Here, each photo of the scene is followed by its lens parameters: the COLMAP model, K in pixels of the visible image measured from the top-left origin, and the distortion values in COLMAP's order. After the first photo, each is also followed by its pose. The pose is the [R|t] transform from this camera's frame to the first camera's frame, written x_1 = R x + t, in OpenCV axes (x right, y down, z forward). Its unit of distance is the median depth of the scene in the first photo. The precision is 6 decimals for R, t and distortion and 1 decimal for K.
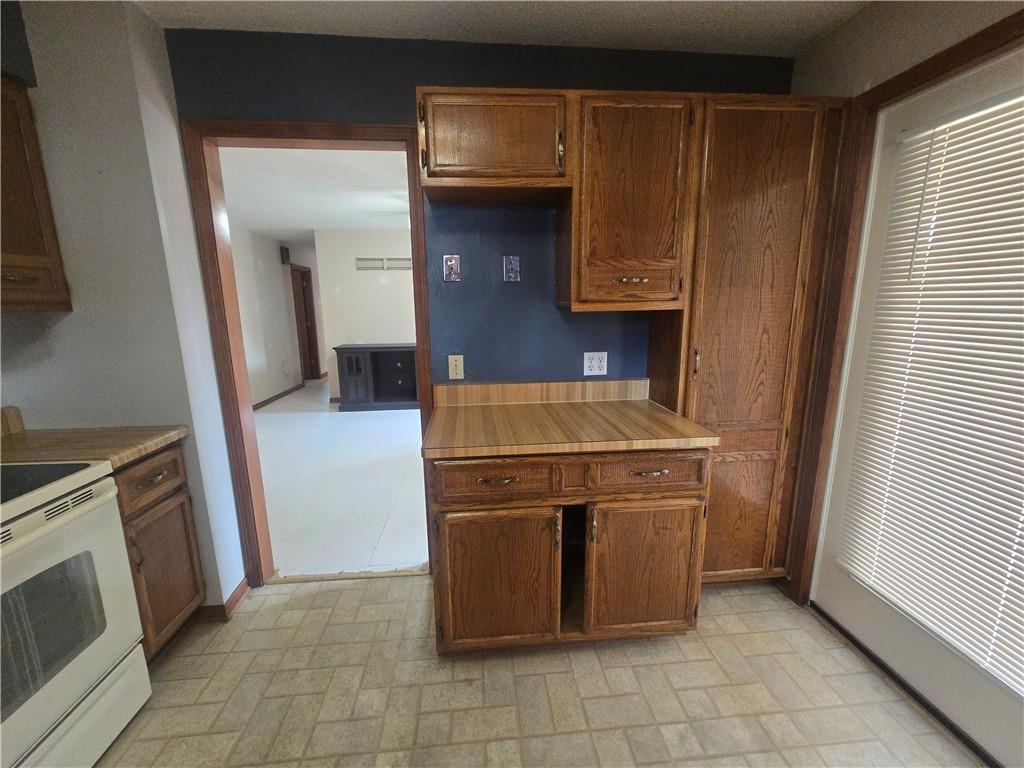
lens RADIAL K [[419.6, 0, 509.9], [0, 419.6, 387.3], [0, 0, 1]] dist [-0.000905, 0.000679]
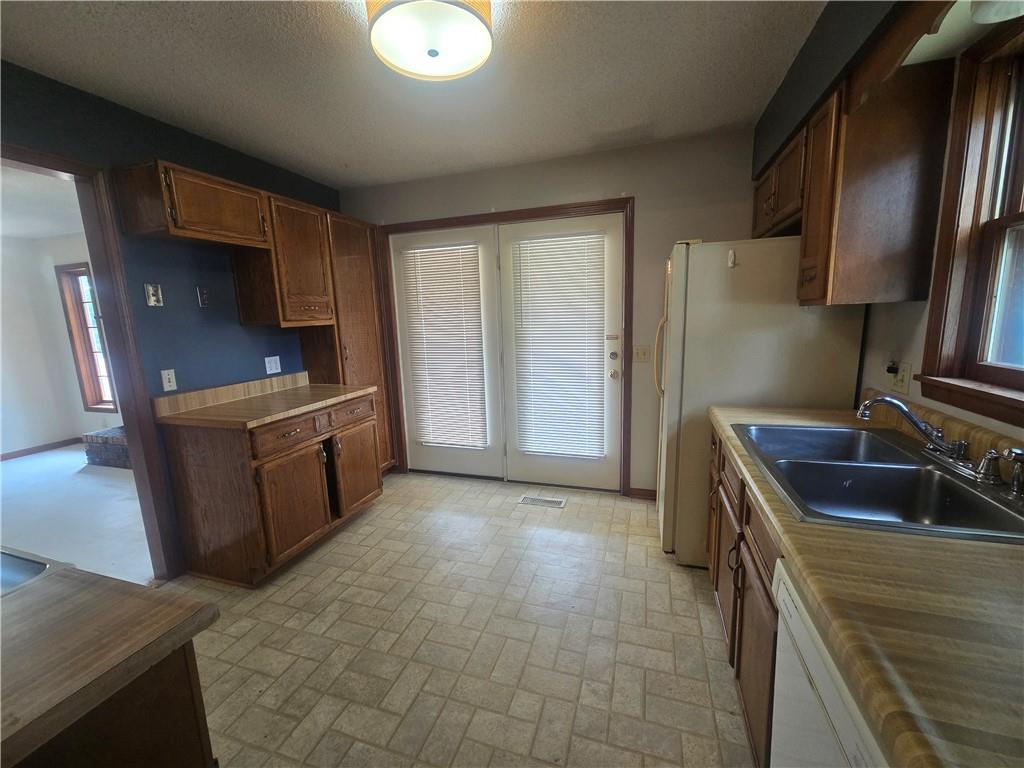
lens RADIAL K [[419.6, 0, 509.9], [0, 419.6, 387.3], [0, 0, 1]] dist [-0.000905, 0.000679]
pose [[0.394110, -0.158584, 0.905278, -0.974215], [0.209041, 0.974651, 0.079732, 0.089576], [-0.894974, 0.157818, 0.417270, -0.371325]]
